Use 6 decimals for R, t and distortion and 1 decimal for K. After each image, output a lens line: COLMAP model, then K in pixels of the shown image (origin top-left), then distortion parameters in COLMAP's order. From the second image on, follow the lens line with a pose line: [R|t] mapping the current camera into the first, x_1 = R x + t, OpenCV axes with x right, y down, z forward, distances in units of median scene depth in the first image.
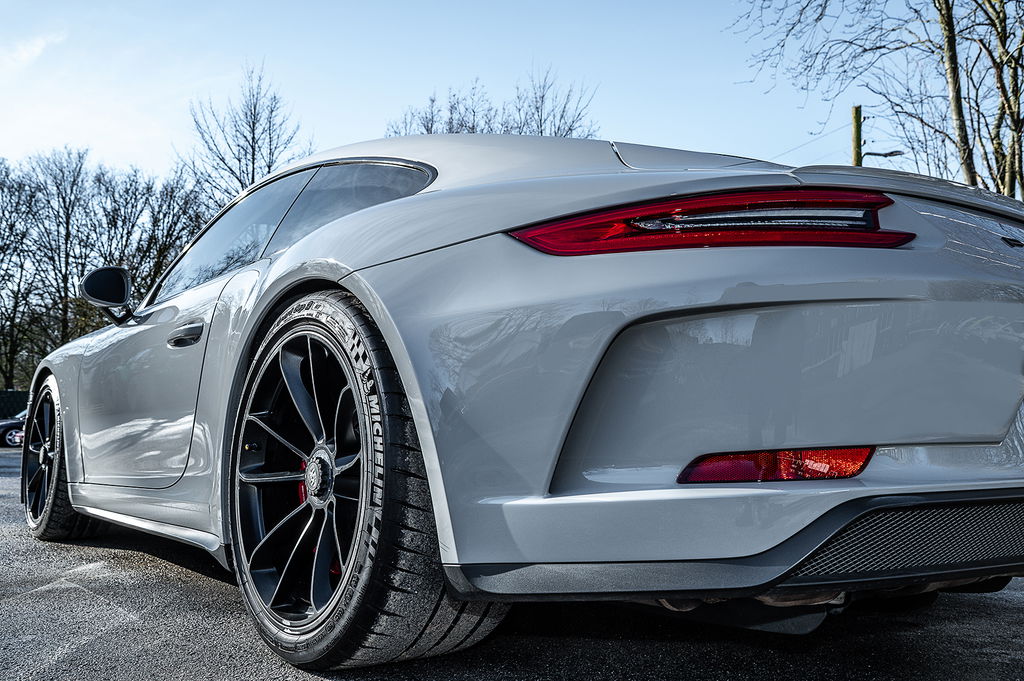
lens RADIAL K [[888.5, 0, 515.9], [0, 888.5, 342.0], [0, 0, 1]] dist [-0.009924, -0.009396]
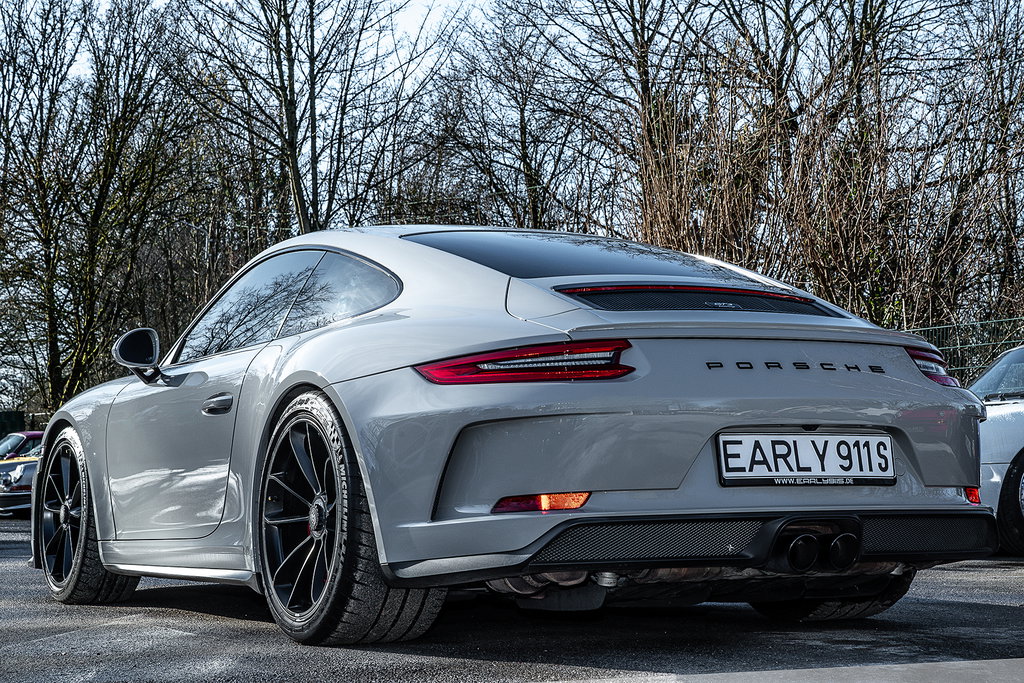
lens RADIAL K [[1967.6, 0, 510.3], [0, 1967.6, 337.7], [0, 0, 1]] dist [0.376313, 0.000000]
pose [[0.982555, -0.030404, -0.183470, 0.692360], [0.037385, 0.998698, 0.034714, -0.243559], [0.182176, -0.040967, 0.982412, -2.118139]]
